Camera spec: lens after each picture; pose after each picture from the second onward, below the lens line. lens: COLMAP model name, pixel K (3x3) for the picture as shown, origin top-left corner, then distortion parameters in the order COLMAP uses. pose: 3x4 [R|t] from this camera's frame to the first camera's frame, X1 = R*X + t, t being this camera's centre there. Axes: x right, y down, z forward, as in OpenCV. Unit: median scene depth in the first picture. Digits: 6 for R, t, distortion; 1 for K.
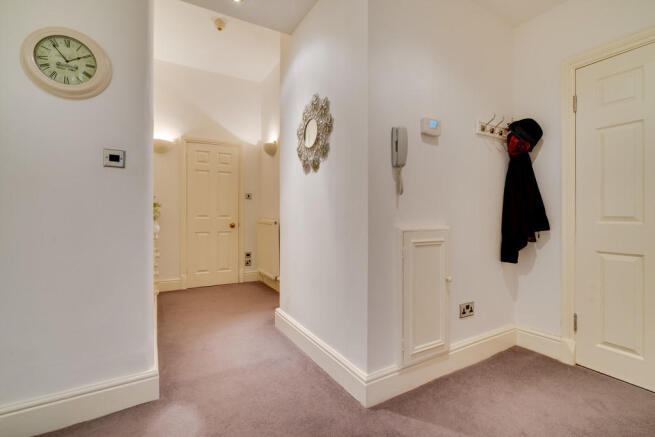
lens RADIAL K [[301.0, 0, 327.6], [0, 301.0, 220.5], [0, 0, 1]] dist [0.001631, 0.001525]
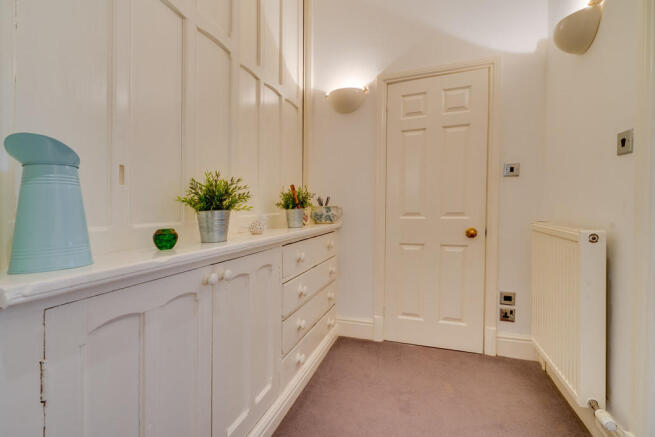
lens RADIAL K [[301.0, 0, 323.5], [0, 301.0, 221.8], [0, 0, 1]] dist [0.001631, 0.001525]
pose [[0.644950, 0.019054, -0.763988, -0.098646], [-0.004233, 0.999763, 0.021361, -0.011443], [0.764213, -0.010543, 0.644877, 0.503496]]
